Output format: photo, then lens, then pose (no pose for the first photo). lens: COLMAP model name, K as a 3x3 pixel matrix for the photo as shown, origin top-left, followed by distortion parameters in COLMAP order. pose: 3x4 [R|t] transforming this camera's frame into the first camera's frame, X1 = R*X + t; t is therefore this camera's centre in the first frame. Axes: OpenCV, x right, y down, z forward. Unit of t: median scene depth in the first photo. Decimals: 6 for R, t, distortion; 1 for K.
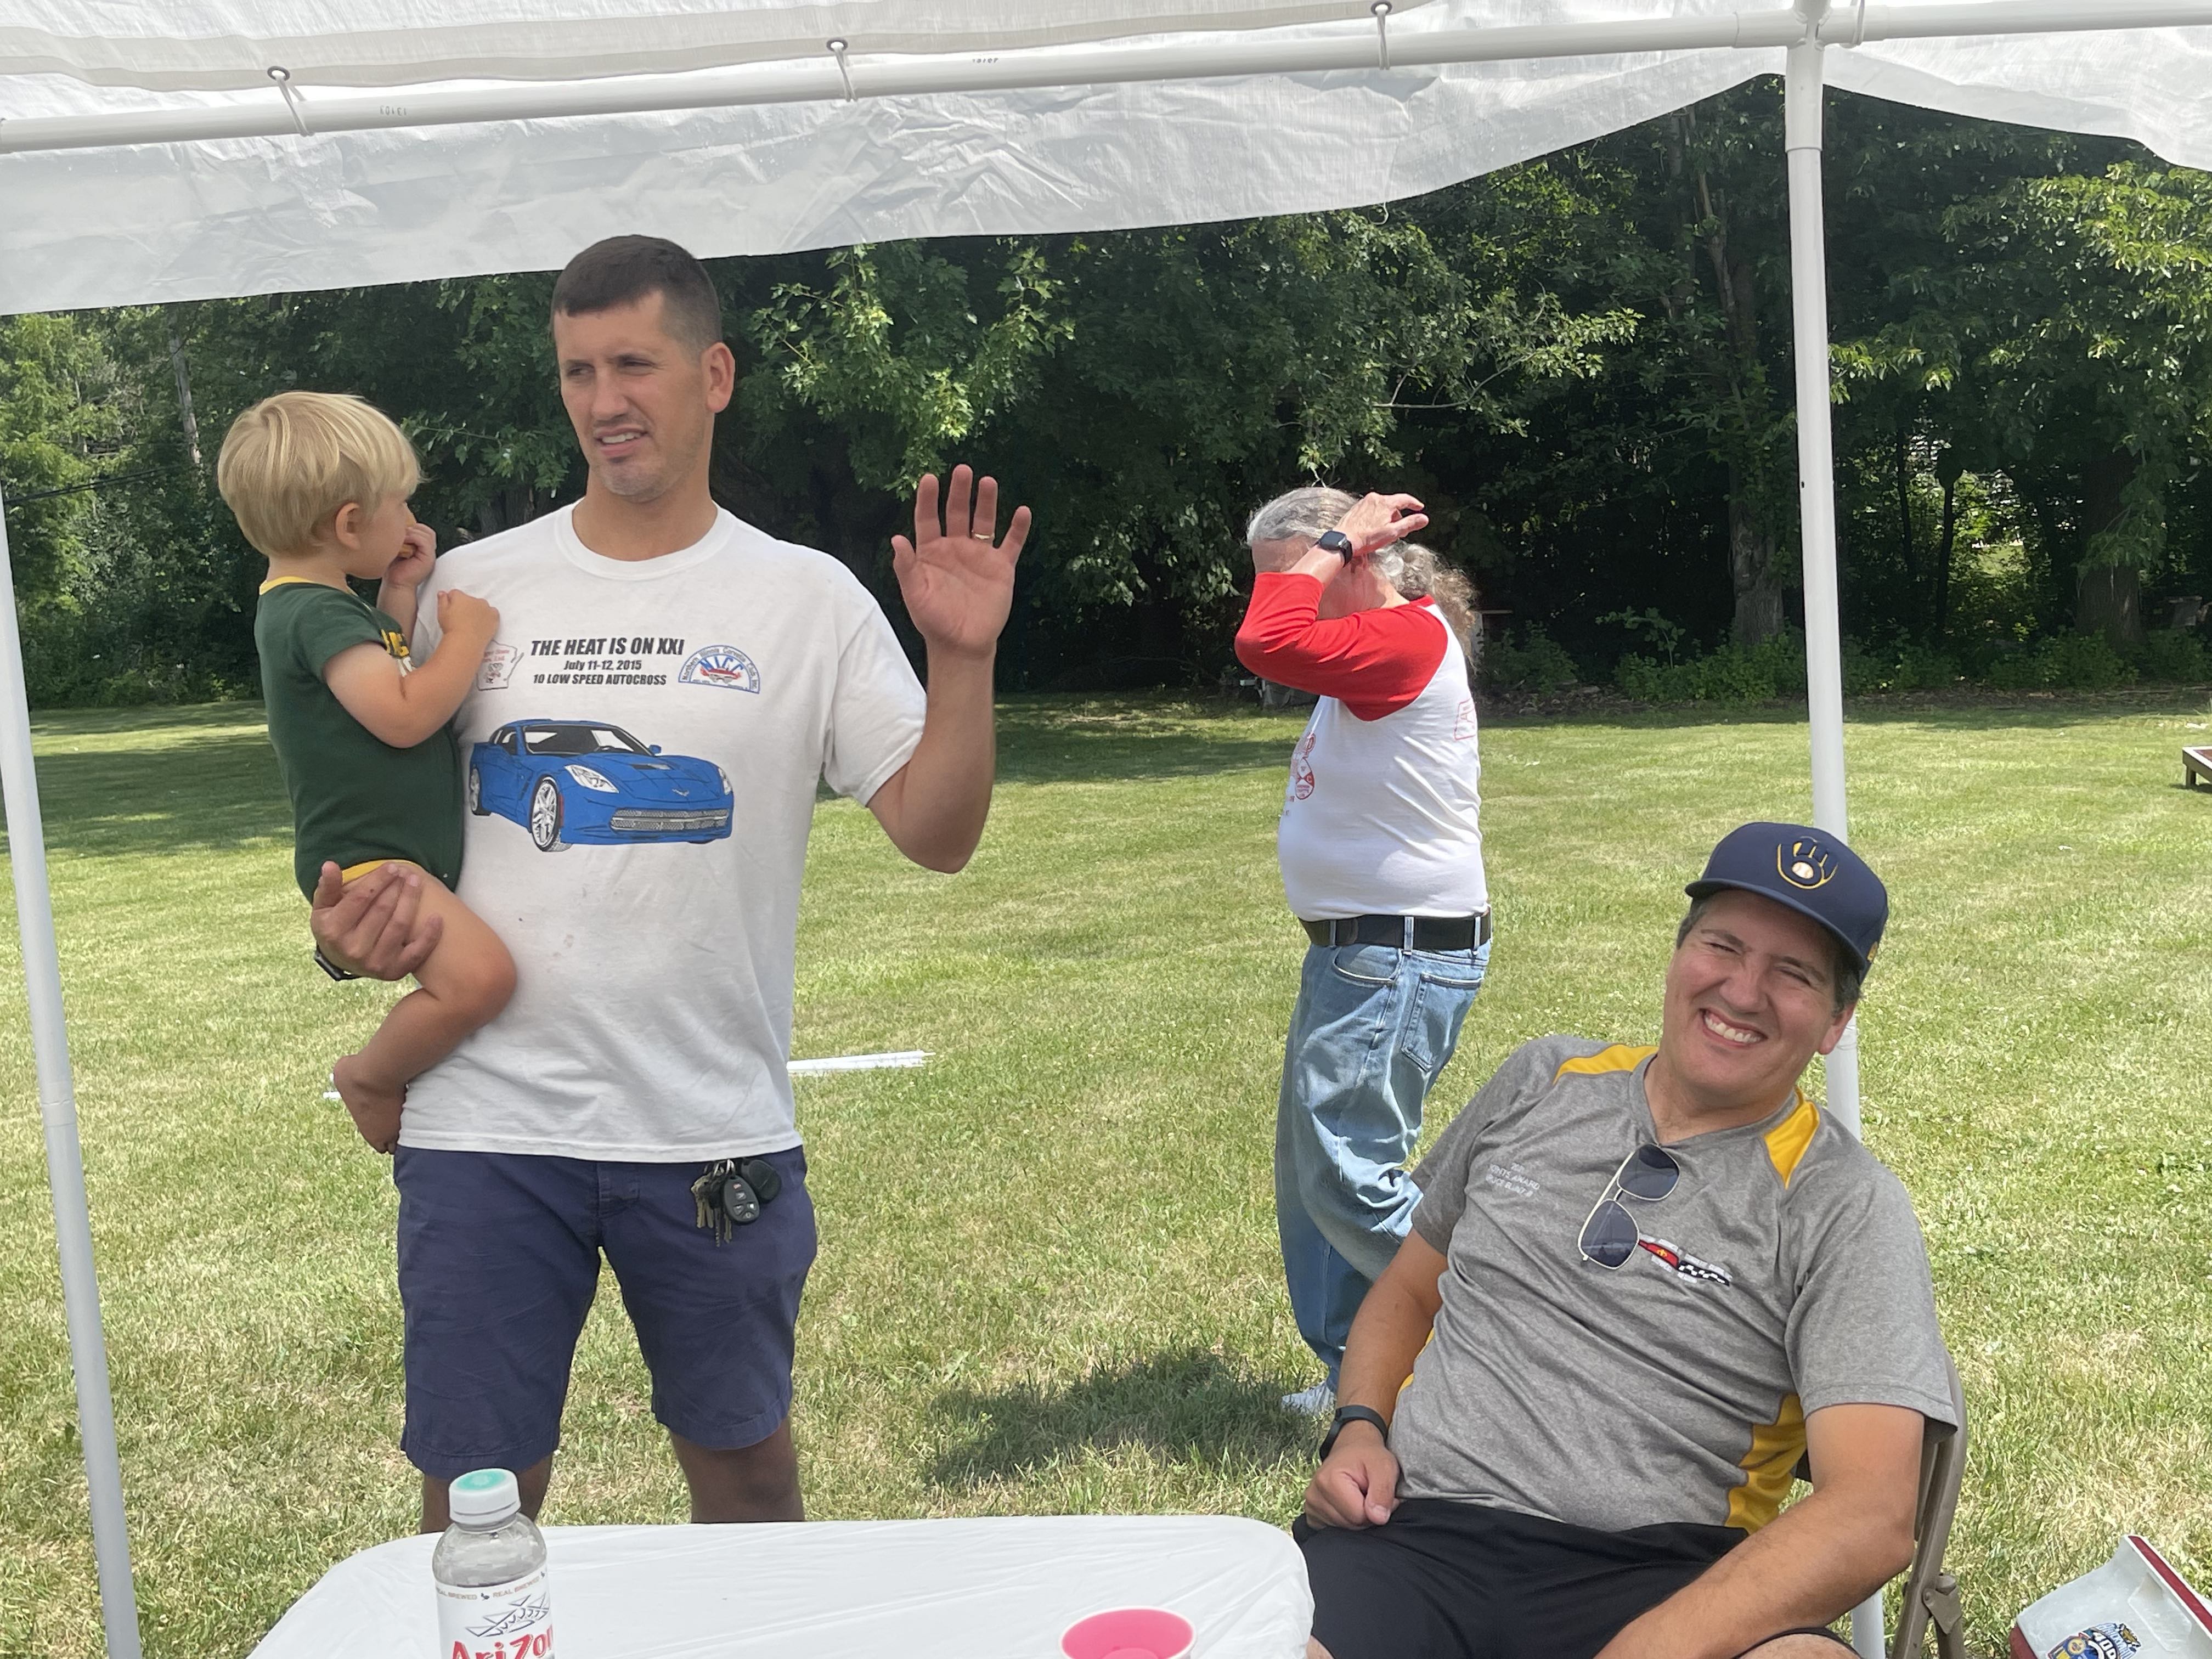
lens RADIAL K [[2514.4, 0, 1107.8], [0, 2514.4, 760.6], [0, 0, 1]] dist [0.019284, -0.006650]
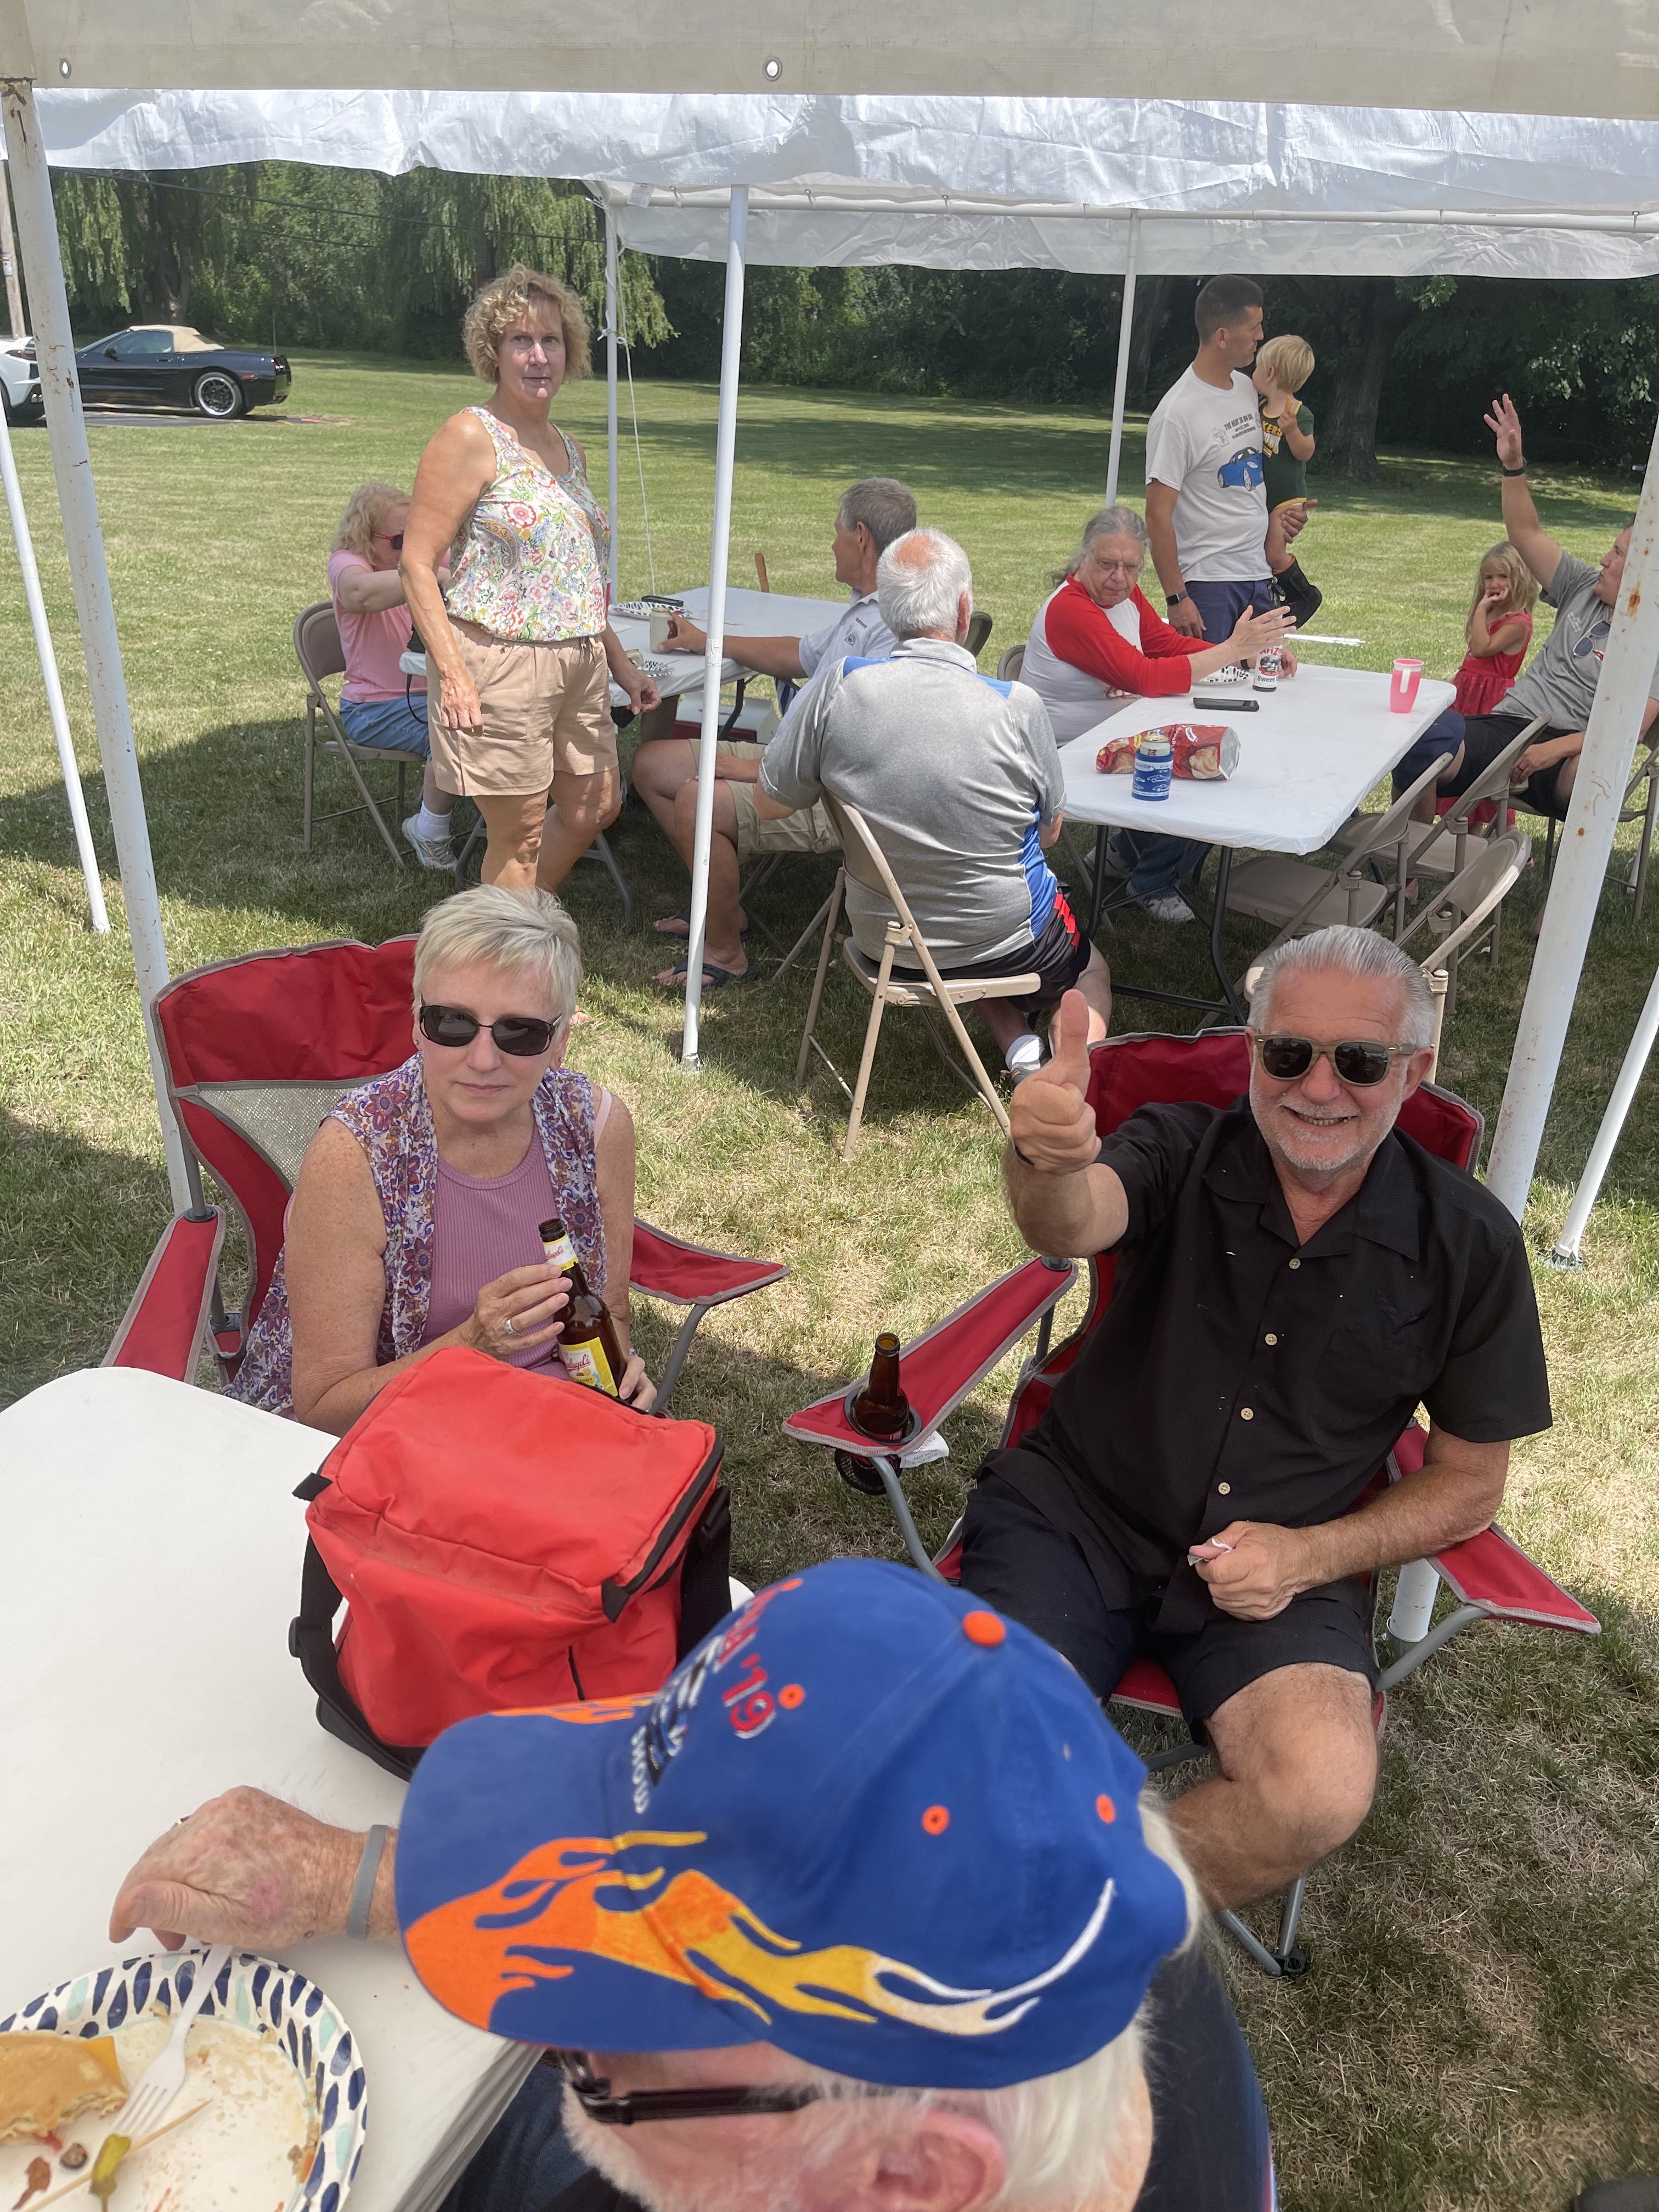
lens RADIAL K [[1654.1, 0, 829.5], [0, 1654.1, 1106.0], [0, 0, 1]] dist [0.108049, -0.155043]
pose [[0.922252, 0.246604, -0.297723, 0.016742], [-0.125765, 0.919617, 0.372138, 0.008810], [0.365562, -0.305762, 0.879133, -0.277852]]
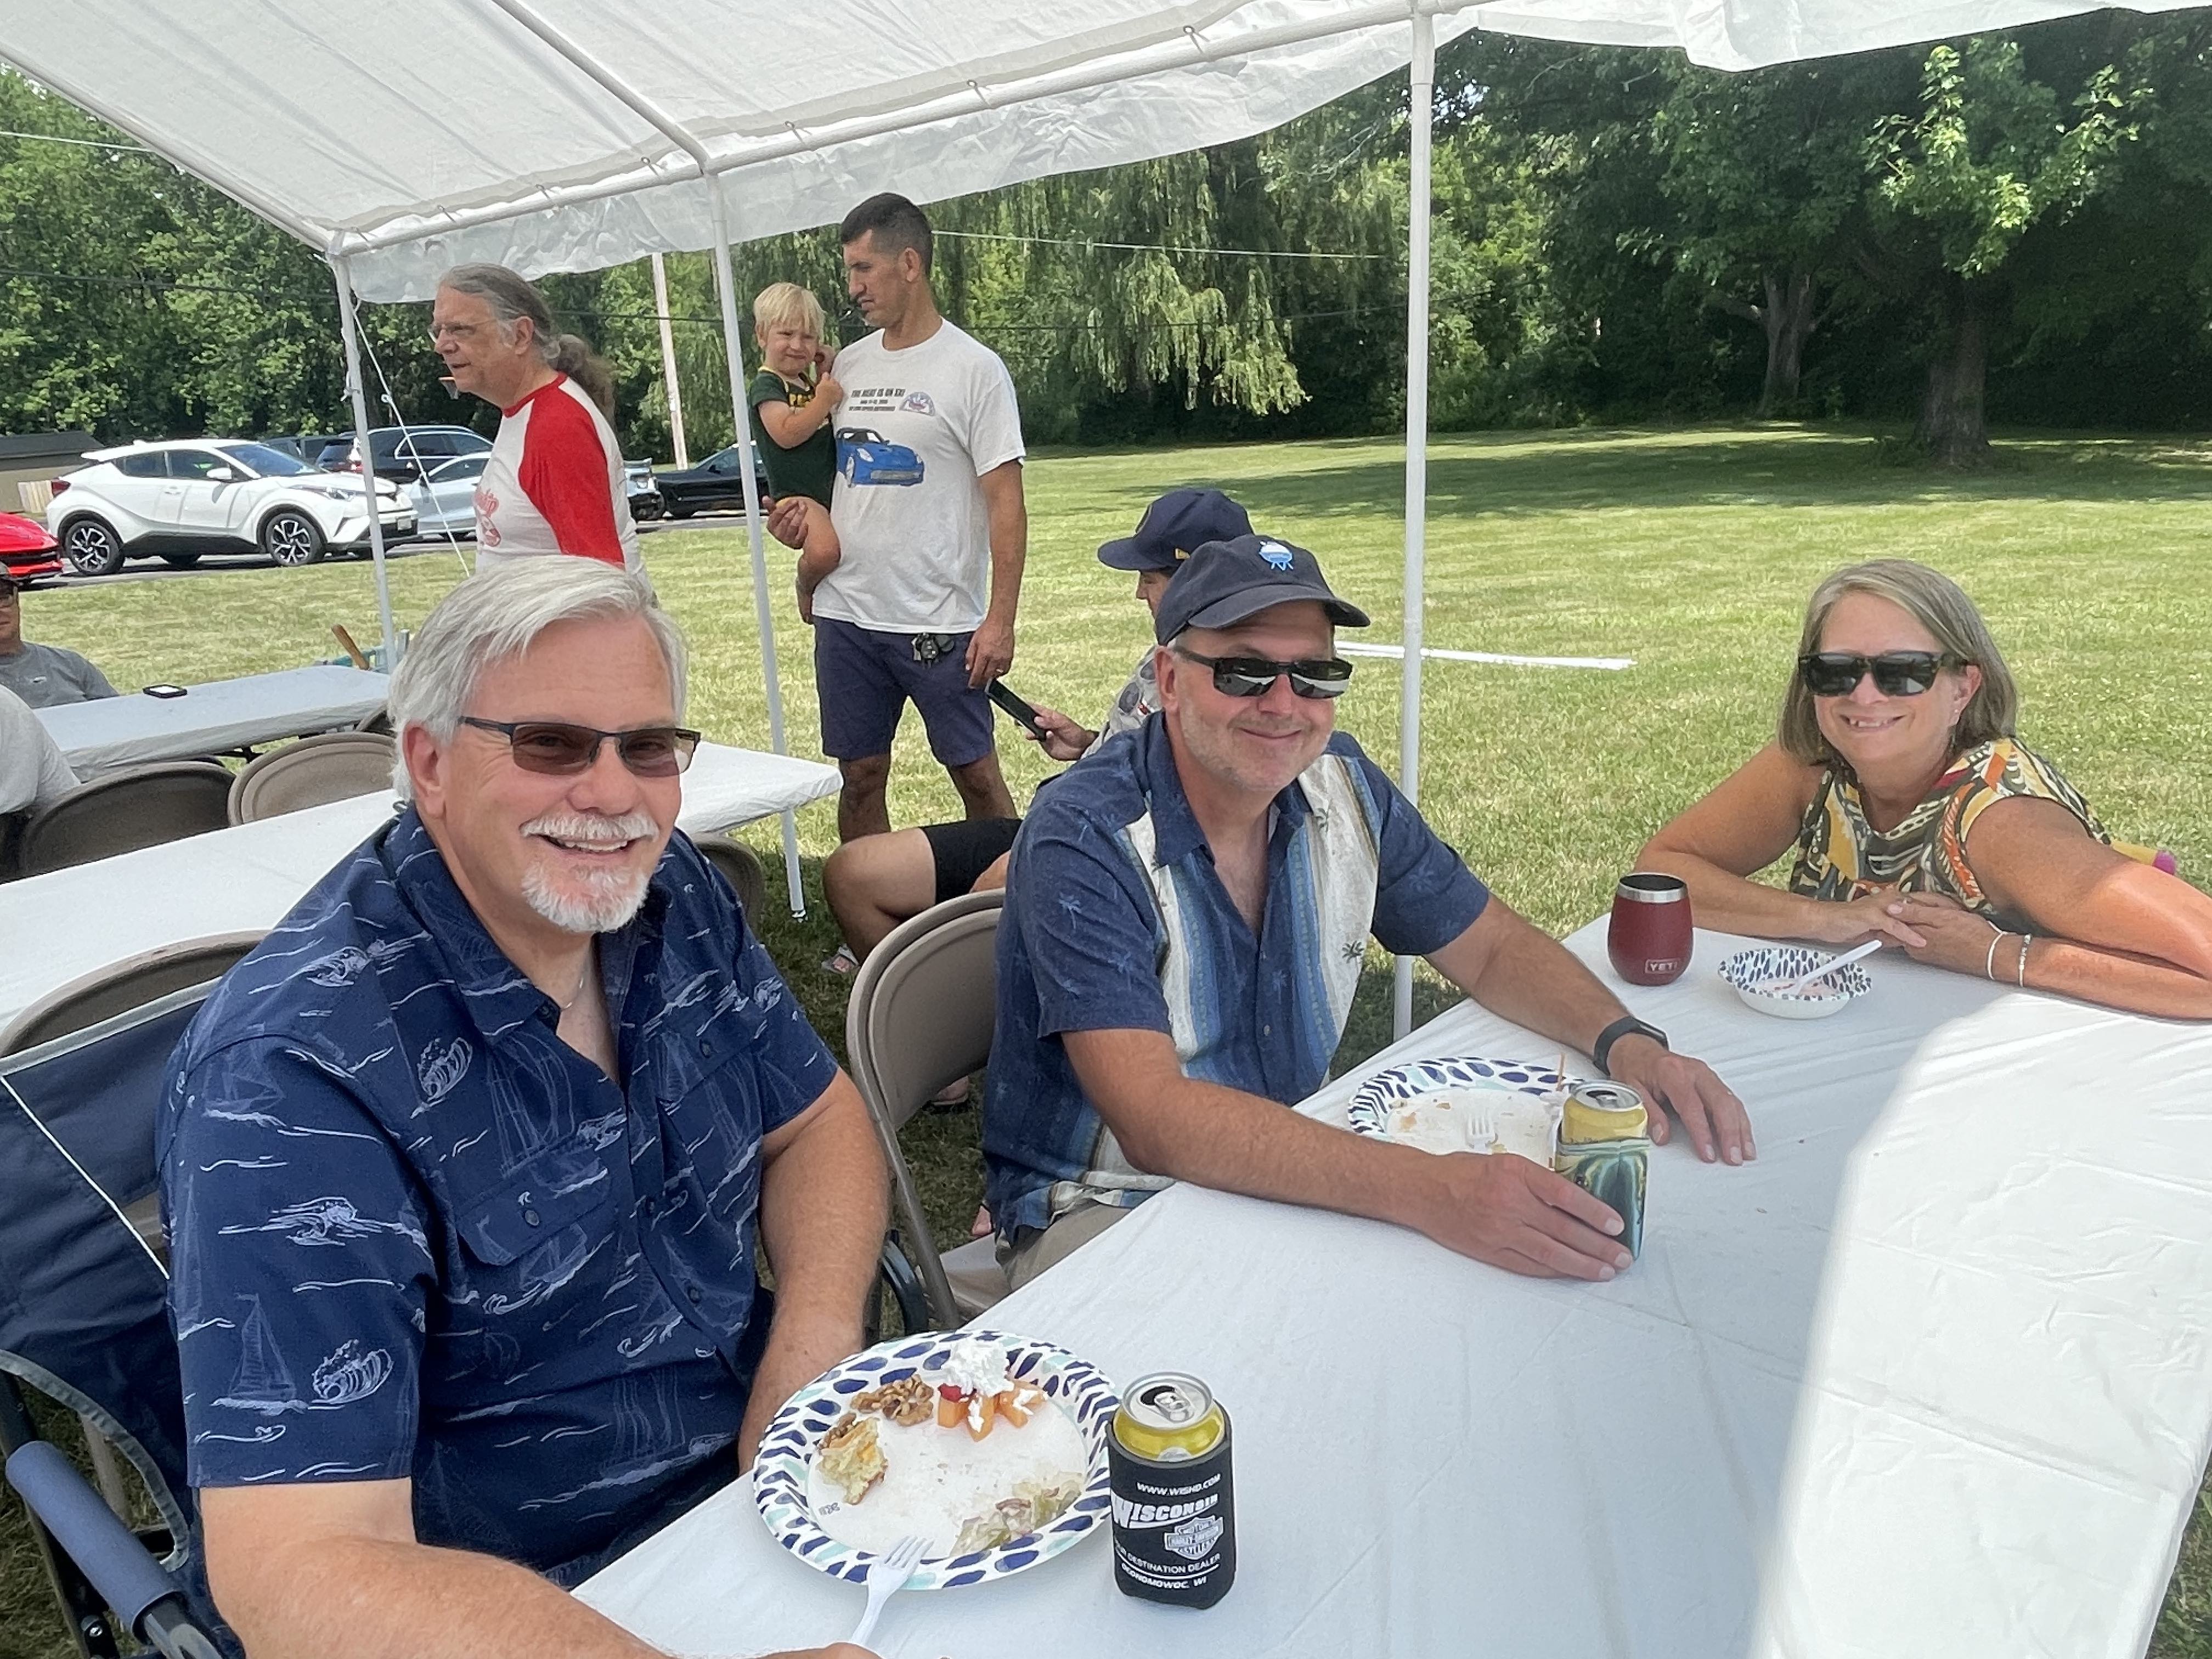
lens RADIAL K [[1646.0, 0, 1106.0], [0, 1646.0, 829.5], [0, 0, 1]] dist [-0.010928, 0.006204]
pose [[0.794093, 0.157571, -0.587016, 0.174854], [-0.028143, 0.974307, 0.223461, -0.000179], [0.607144, -0.160928, 0.778125, -0.009378]]
